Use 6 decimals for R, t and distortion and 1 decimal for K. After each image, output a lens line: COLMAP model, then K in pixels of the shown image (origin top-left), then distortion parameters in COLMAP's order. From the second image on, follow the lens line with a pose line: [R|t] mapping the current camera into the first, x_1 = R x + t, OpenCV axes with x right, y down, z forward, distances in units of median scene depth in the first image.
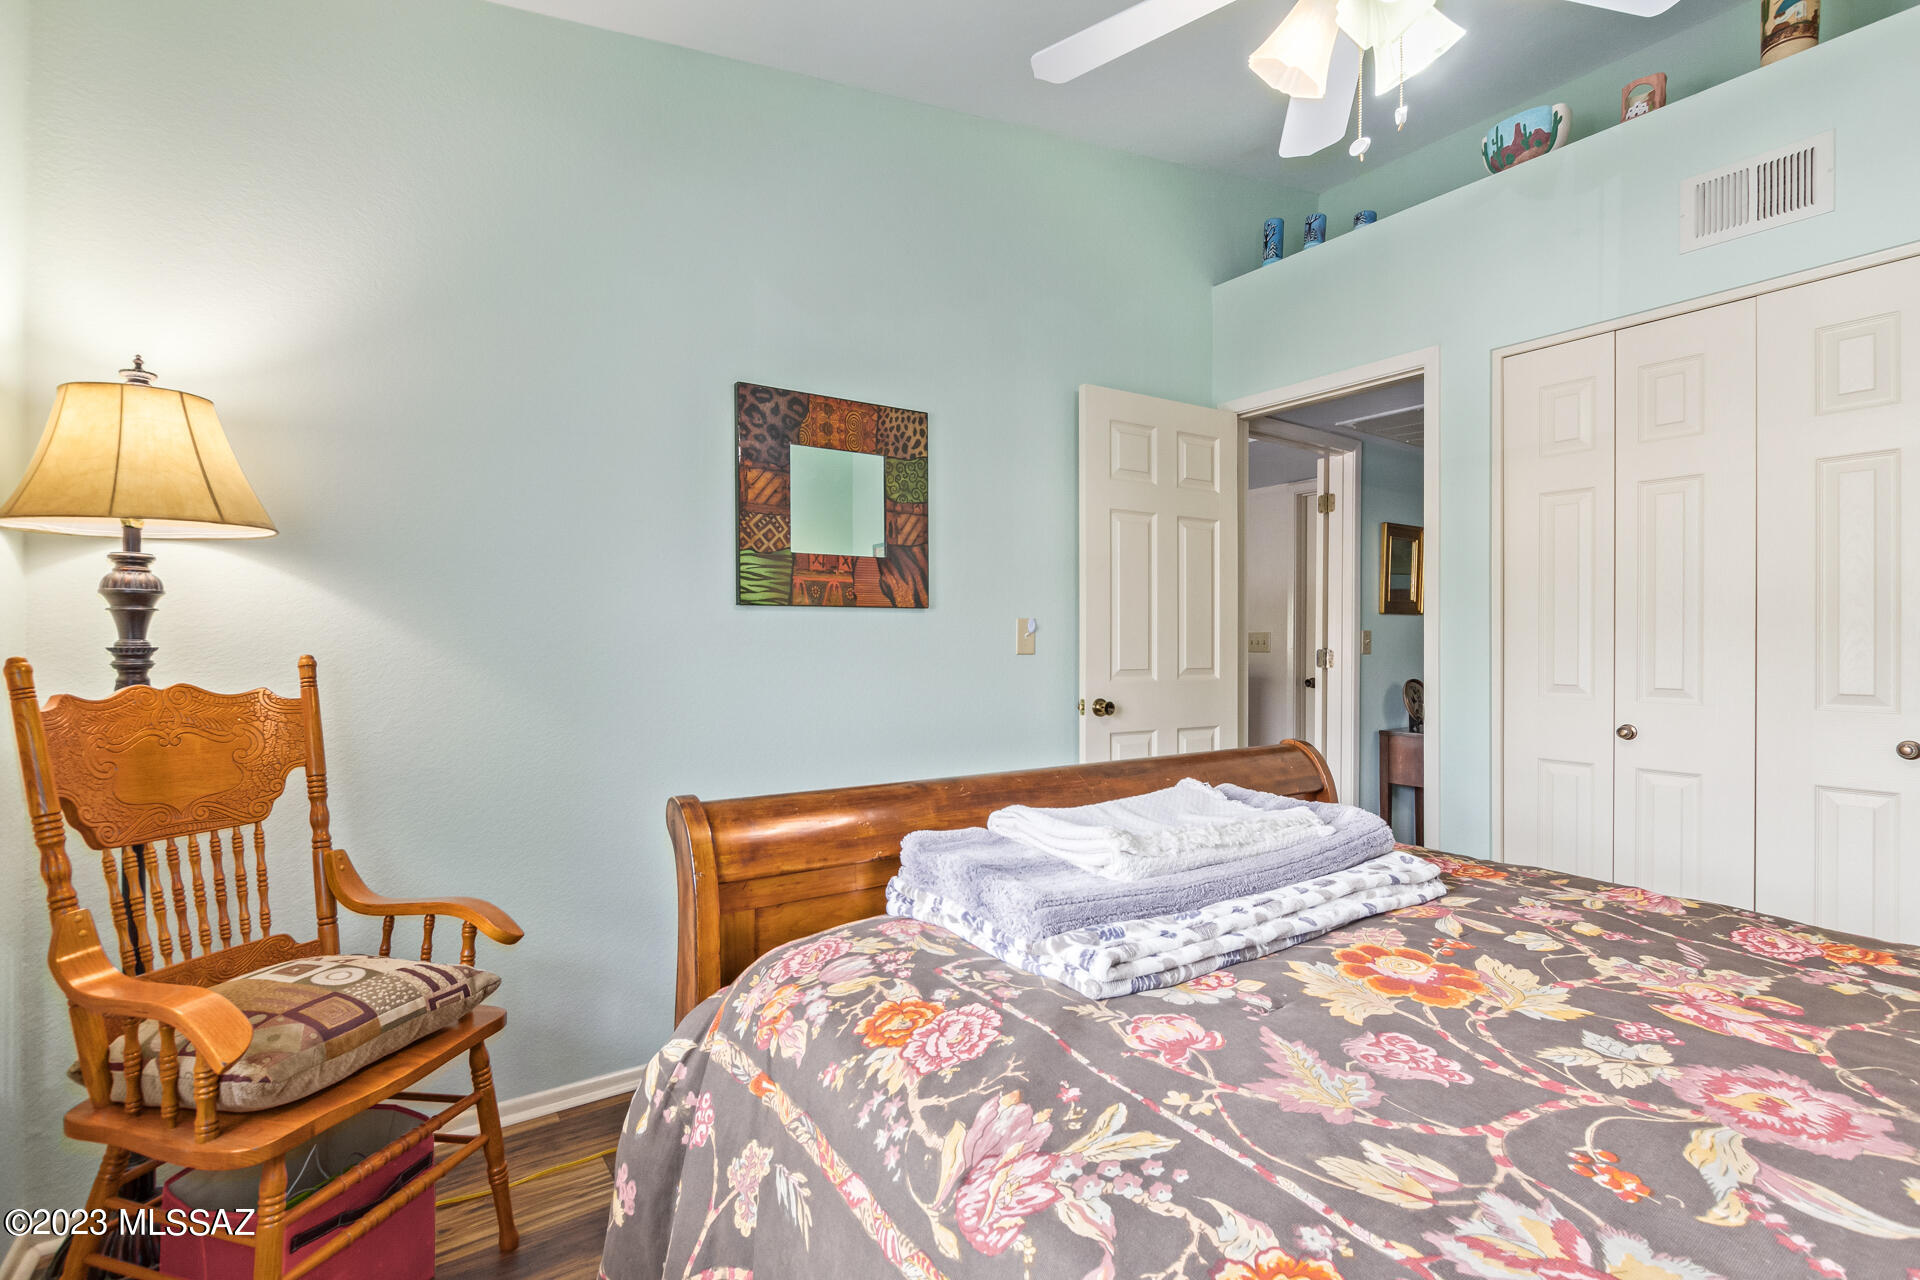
lens RADIAL K [[862.0, 0, 960.0], [0, 862.0, 640.0], [0, 0, 1]] dist [-0.021563, -0.000141]
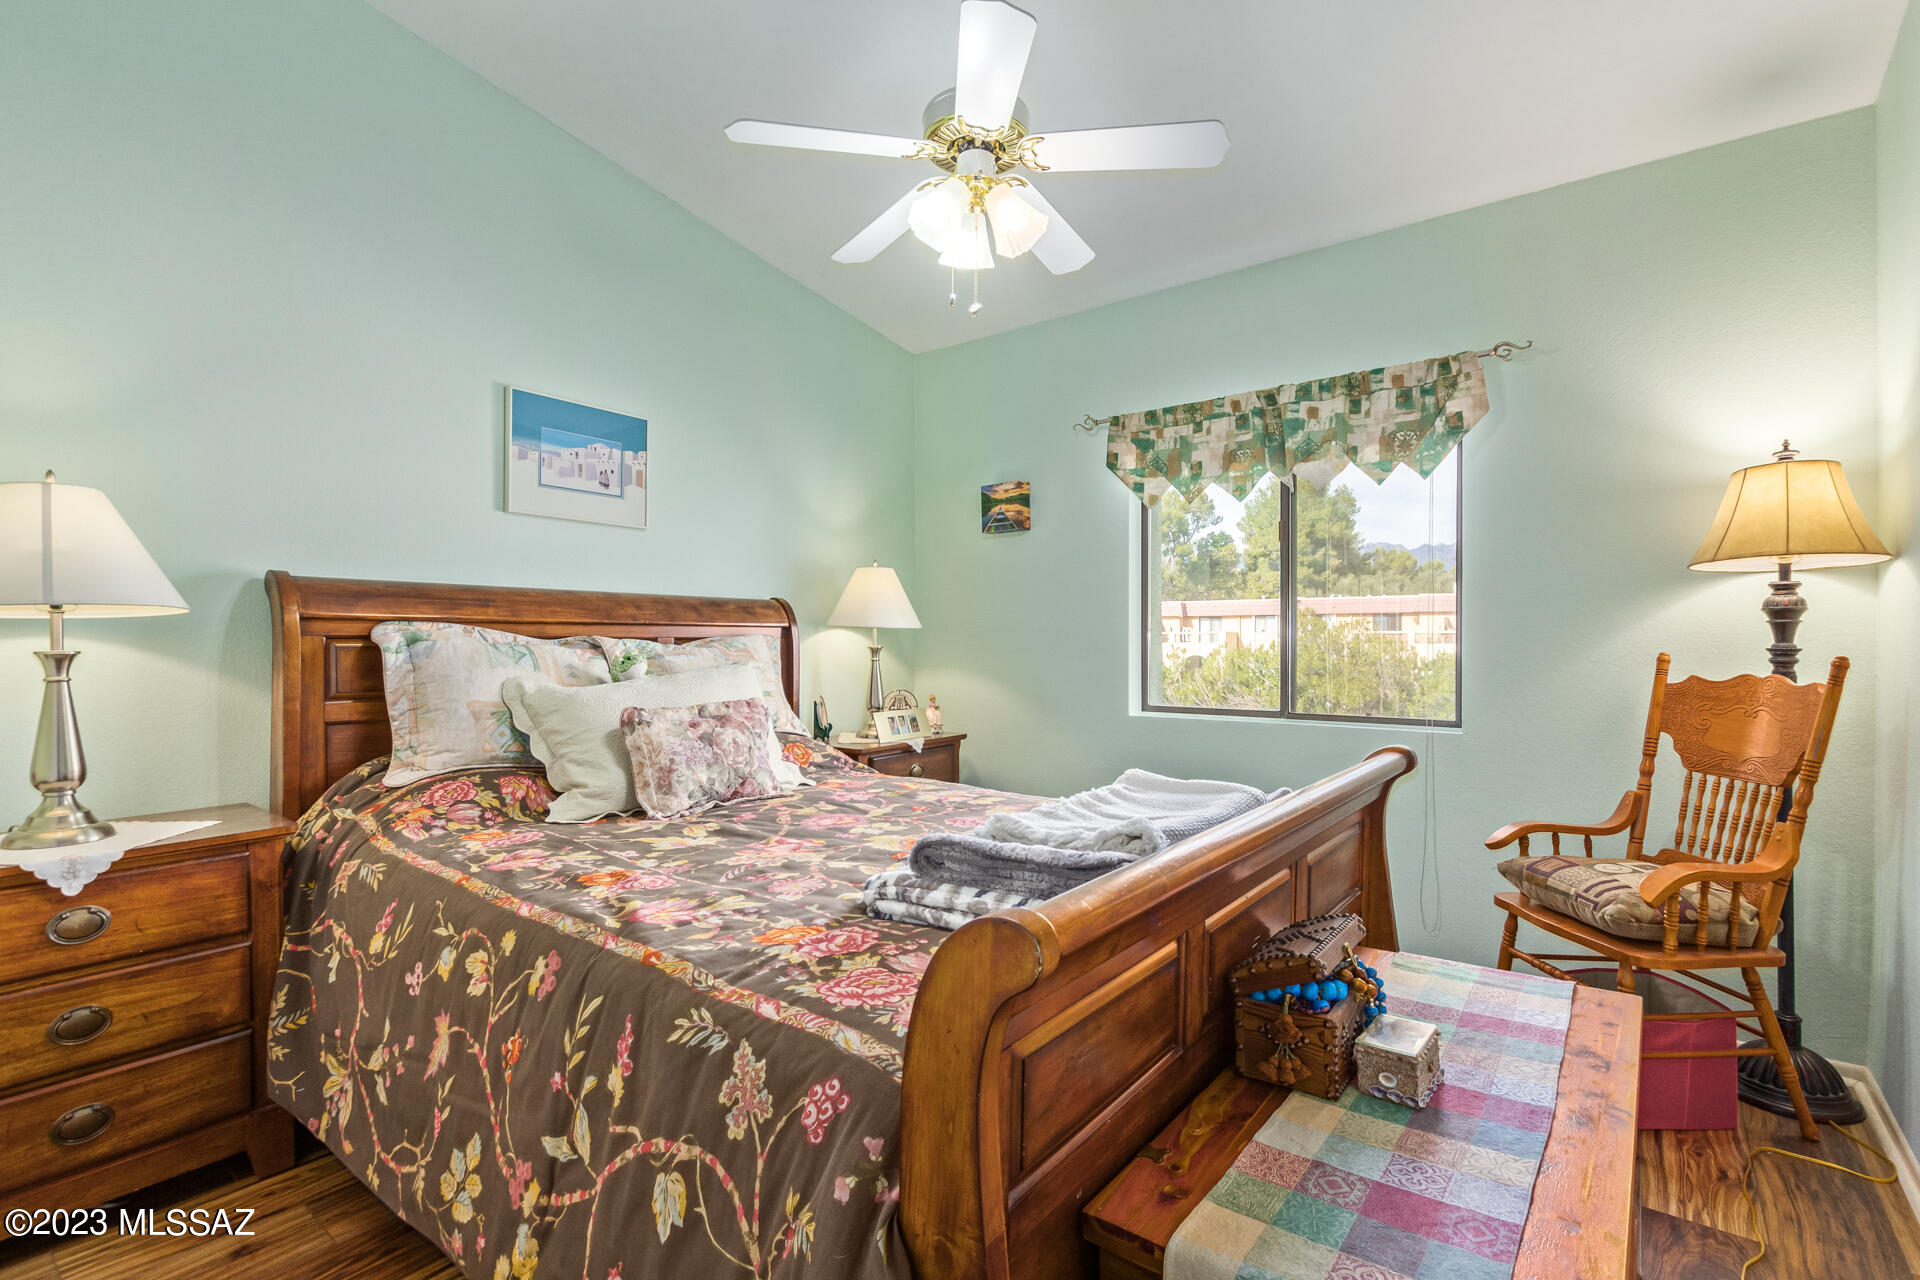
lens RADIAL K [[883.0, 0, 960.0], [0, 883.0, 640.0], [0, 0, 1]] dist [-0.000723, -0.000143]
pose [[-0.962022, -0.000444, -0.272970, 0.753175], [-0.004431, 0.999892, 0.013987, -0.020247], [0.272935, 0.014665, -0.961921, 2.045292]]
